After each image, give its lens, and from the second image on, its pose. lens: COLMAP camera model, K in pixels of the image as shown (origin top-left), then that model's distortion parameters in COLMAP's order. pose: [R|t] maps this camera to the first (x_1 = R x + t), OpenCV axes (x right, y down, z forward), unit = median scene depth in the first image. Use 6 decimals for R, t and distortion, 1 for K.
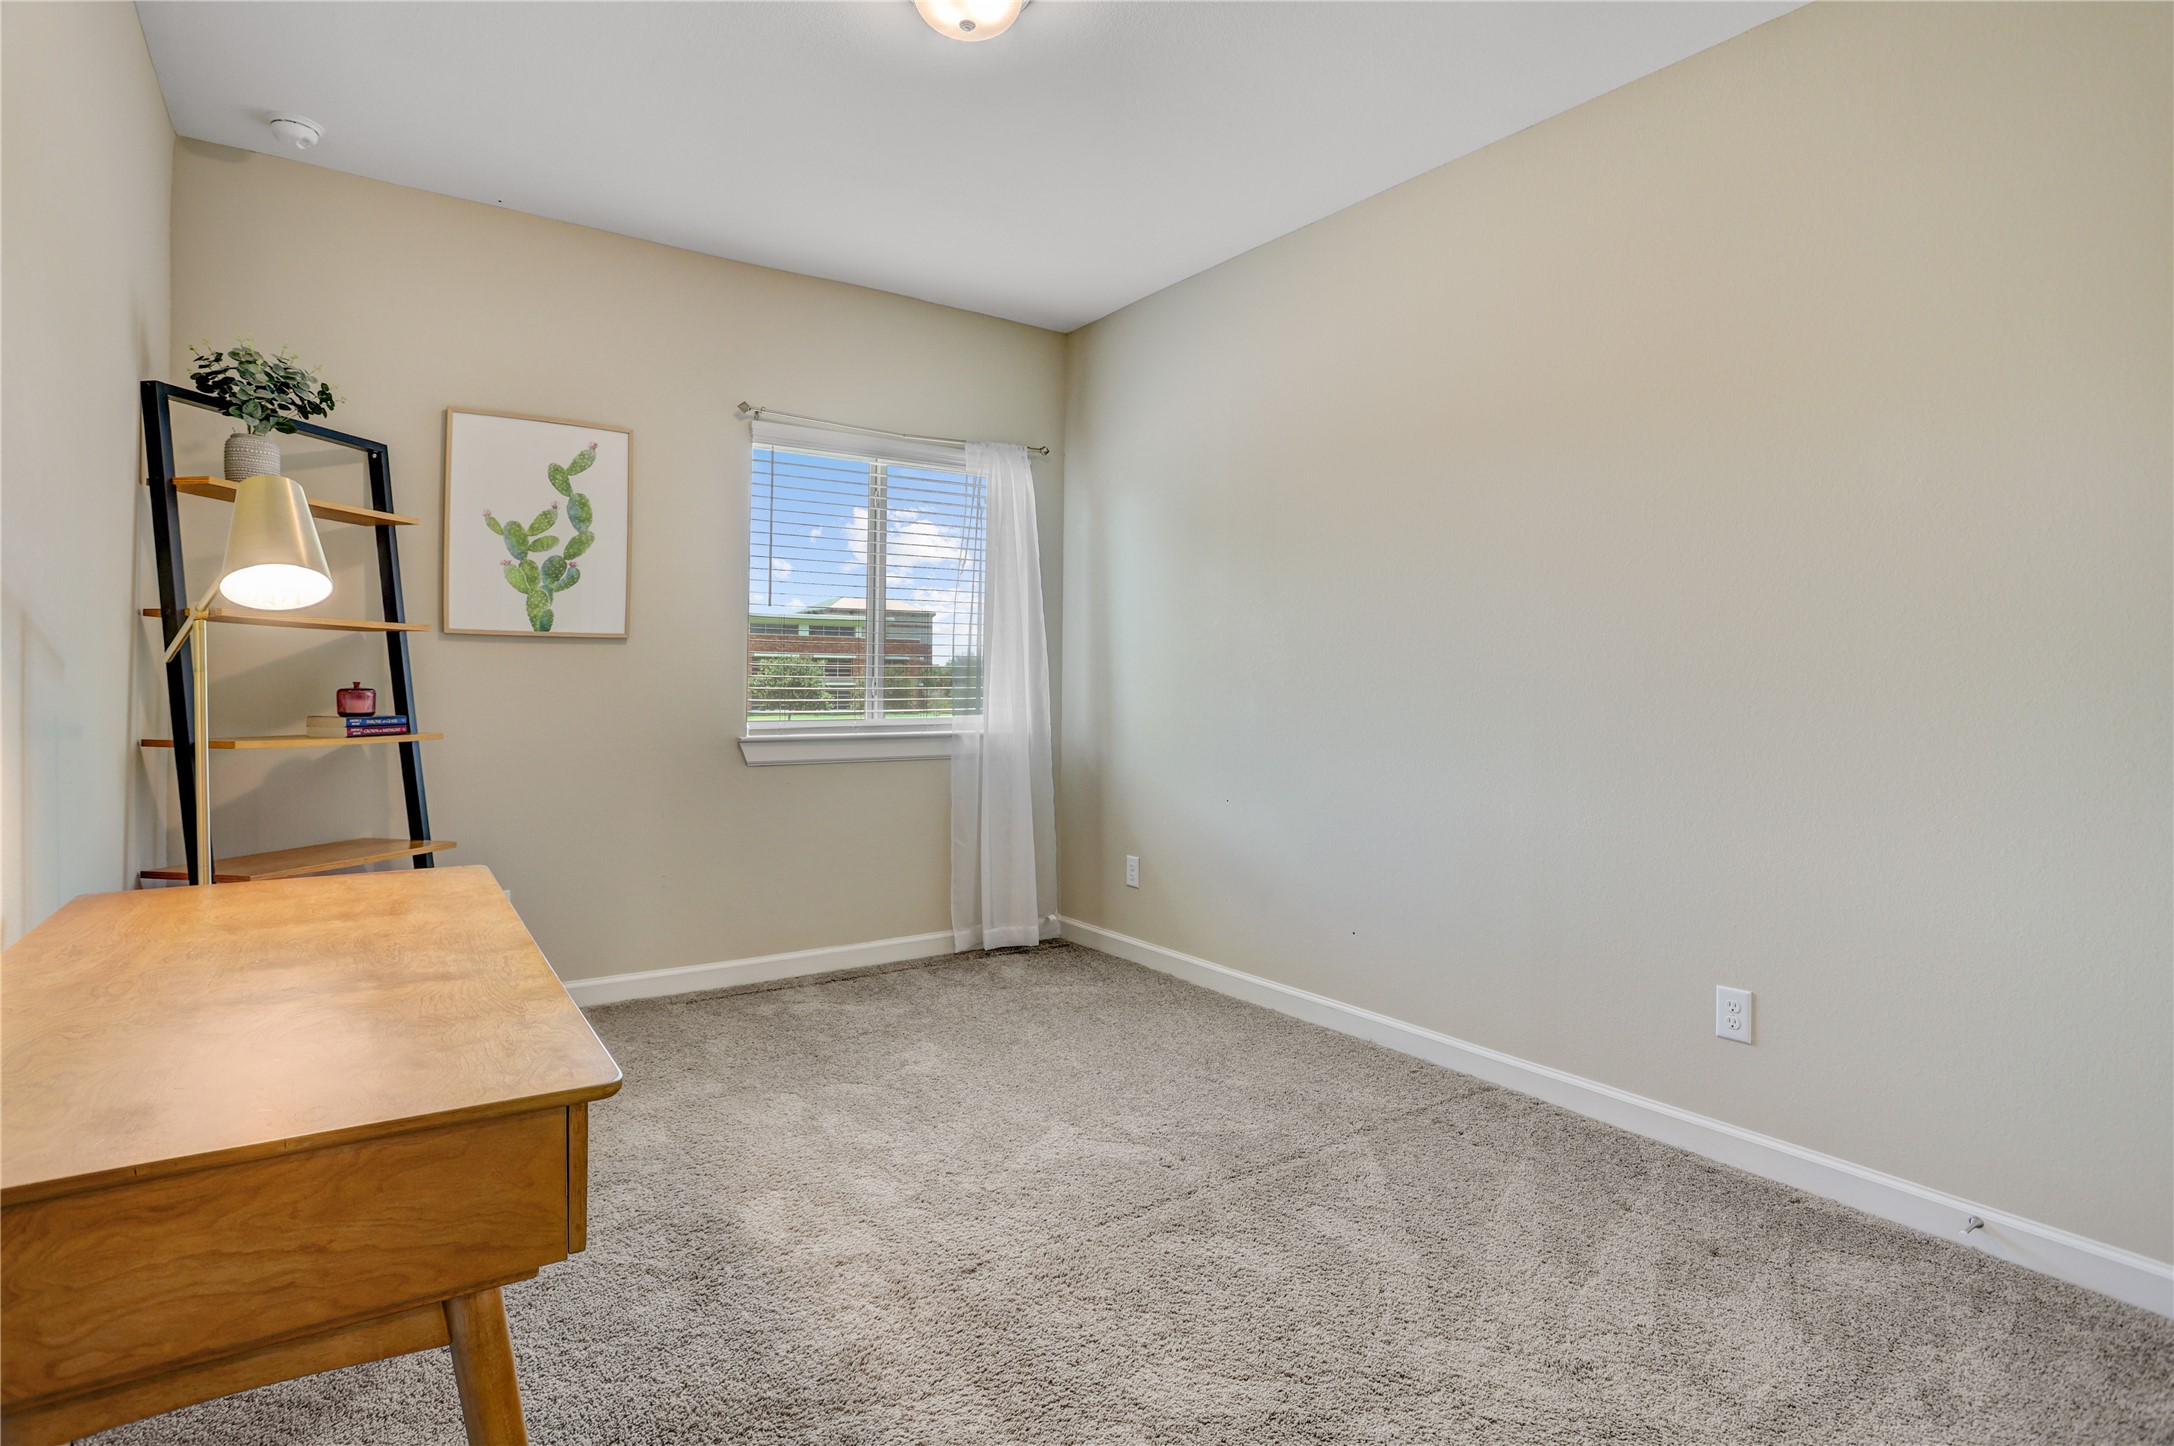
lens RADIAL K [[1079.0, 0, 1086.1], [0, 1079.0, 707.0], [0, 0, 1]] dist [-0.070116, 0.030997]
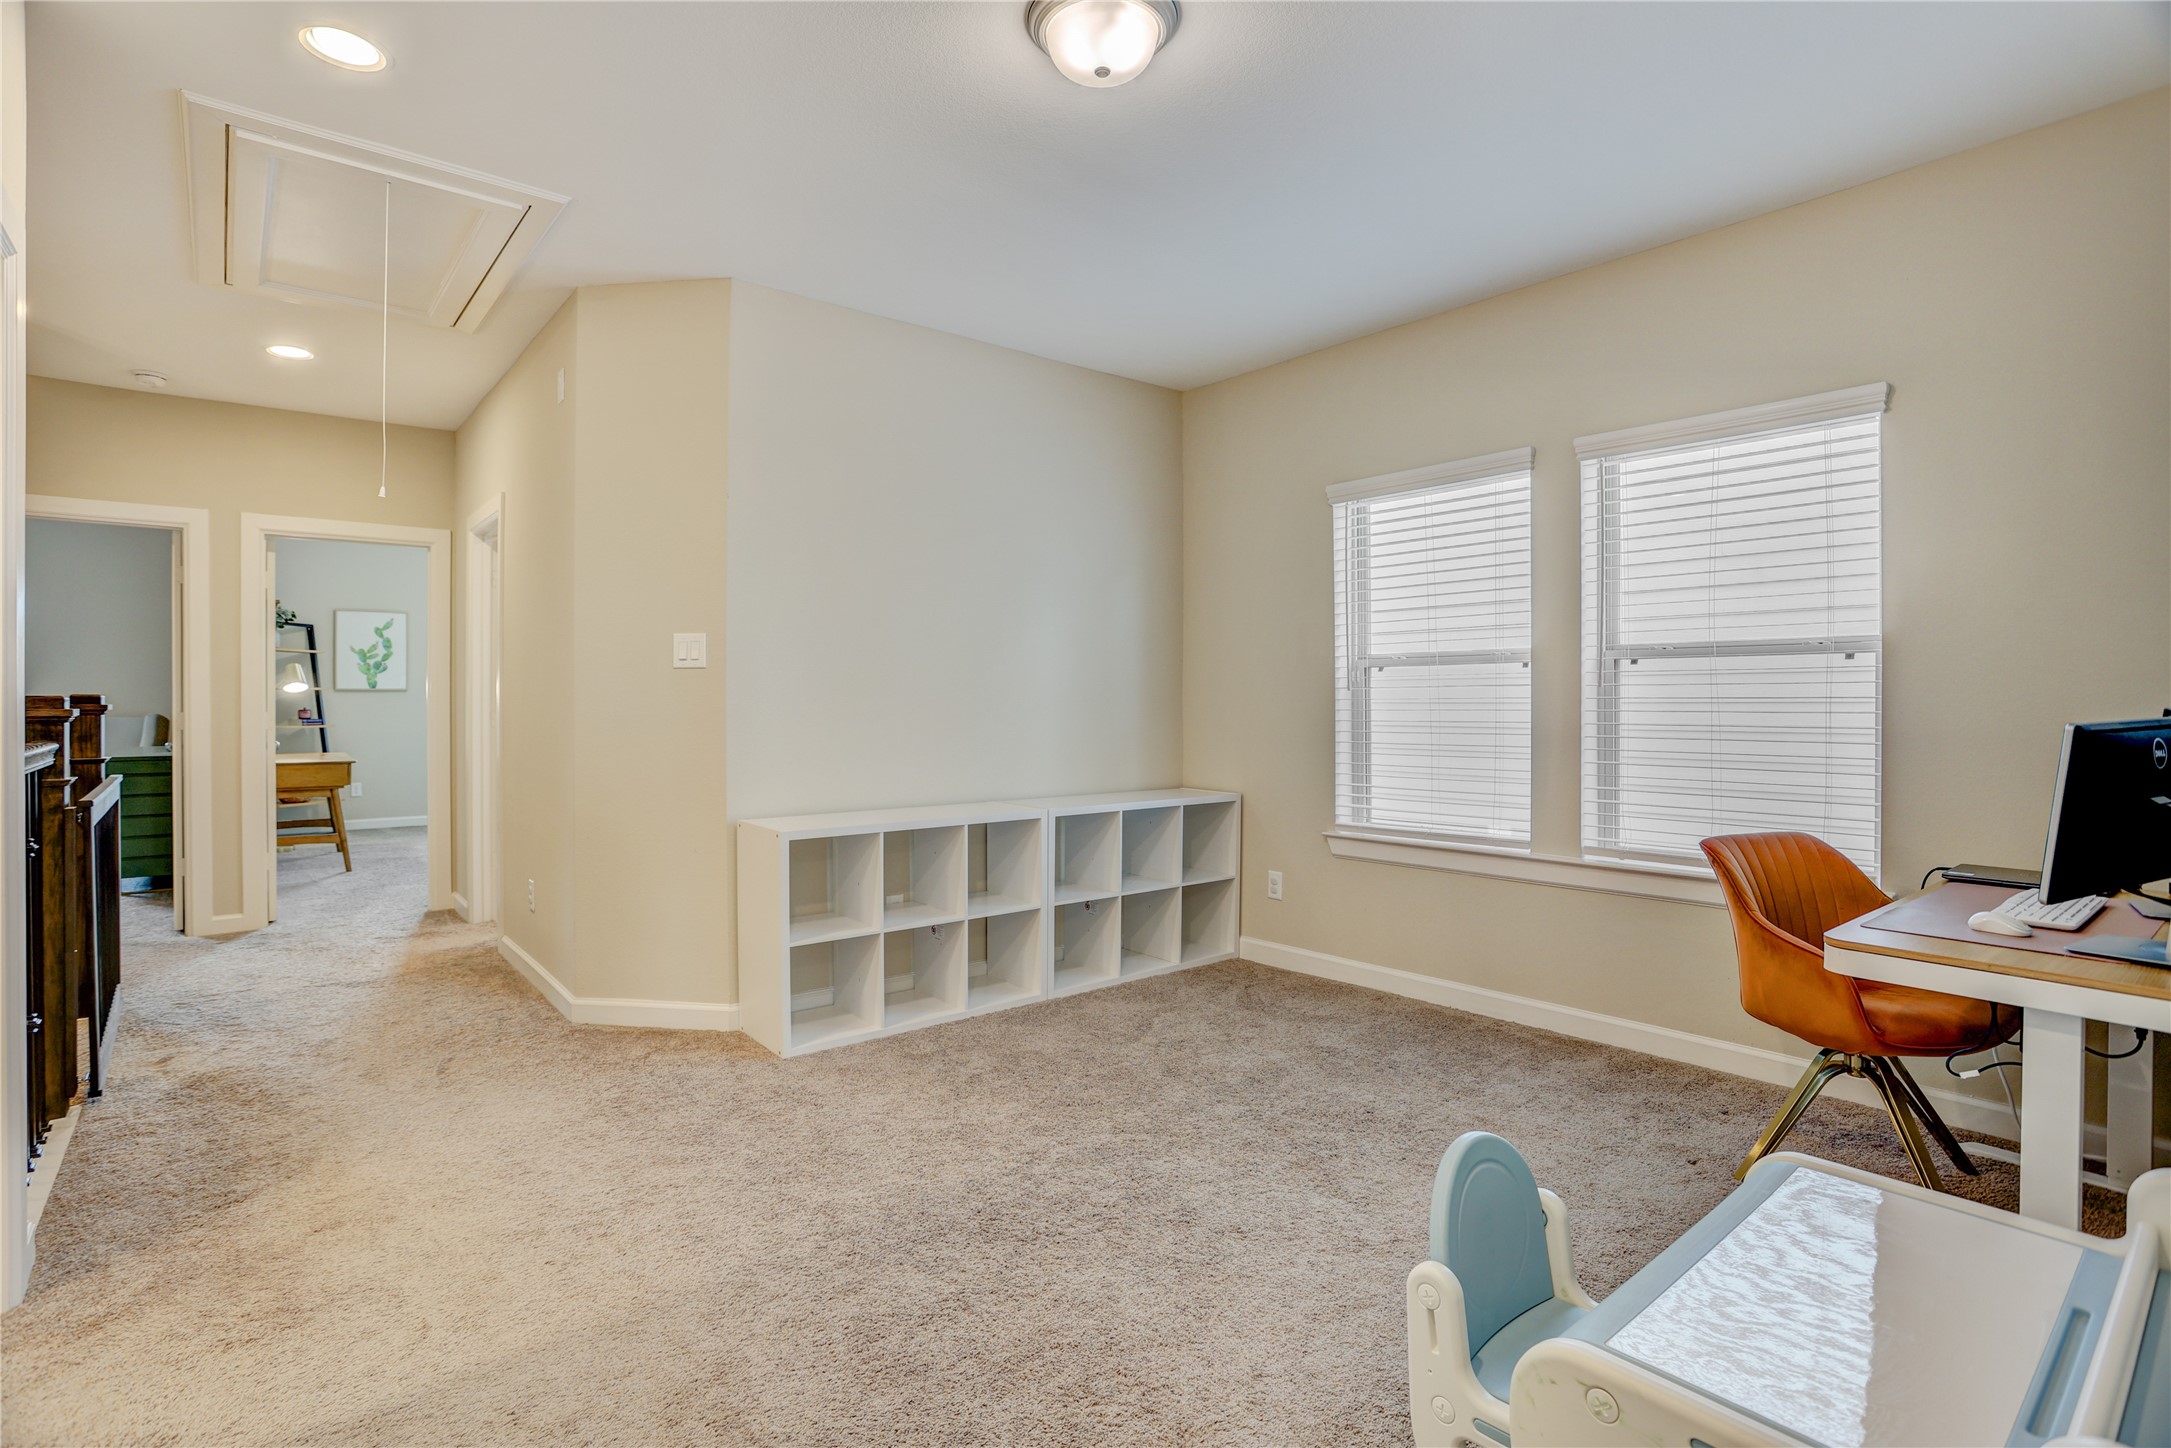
lens RADIAL K [[1077.5, 0, 1084.6], [0, 1077.5, 708.0], [0, 0, 1]] dist [-0.070116, 0.030997]
pose [[0.997728, -0.013993, 0.065905, 1.148326], [0.015079, 0.999758, -0.016005, 0.050086], [-0.065665, 0.016962, 0.997698, -1.833337]]
